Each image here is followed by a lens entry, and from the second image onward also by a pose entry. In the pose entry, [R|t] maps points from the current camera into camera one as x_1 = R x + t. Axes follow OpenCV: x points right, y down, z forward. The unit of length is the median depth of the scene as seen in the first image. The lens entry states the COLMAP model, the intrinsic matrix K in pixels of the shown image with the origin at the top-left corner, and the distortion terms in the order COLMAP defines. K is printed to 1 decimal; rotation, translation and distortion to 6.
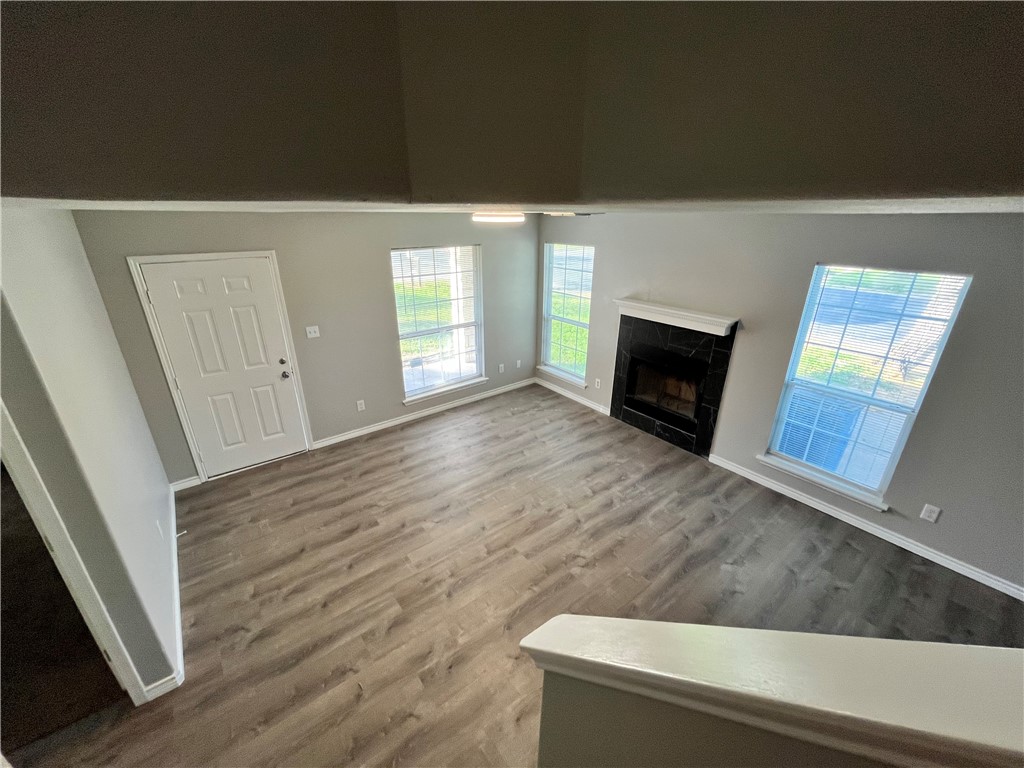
lens RADIAL K [[416.1, 0, 510.4], [0, 416.1, 383.9], [0, 0, 1]] dist [-0.001571, -0.000005]
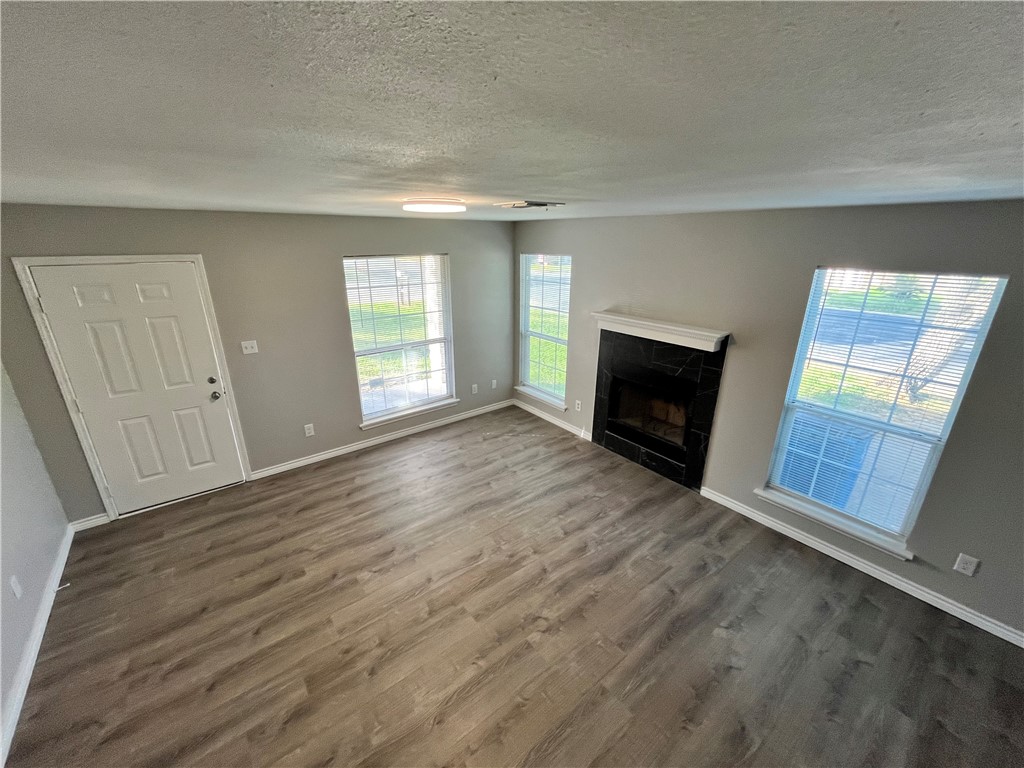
lens RADIAL K [[416.1, 0, 510.4], [0, 416.1, 383.9], [0, 0, 1]] dist [-0.001571, -0.000005]
pose [[0.999999, 0.001267, 0.000875, 0.090990], [-0.001222, 0.998736, -0.050246, -0.003705], [-0.000937, 0.050245, 0.998736, 0.137552]]
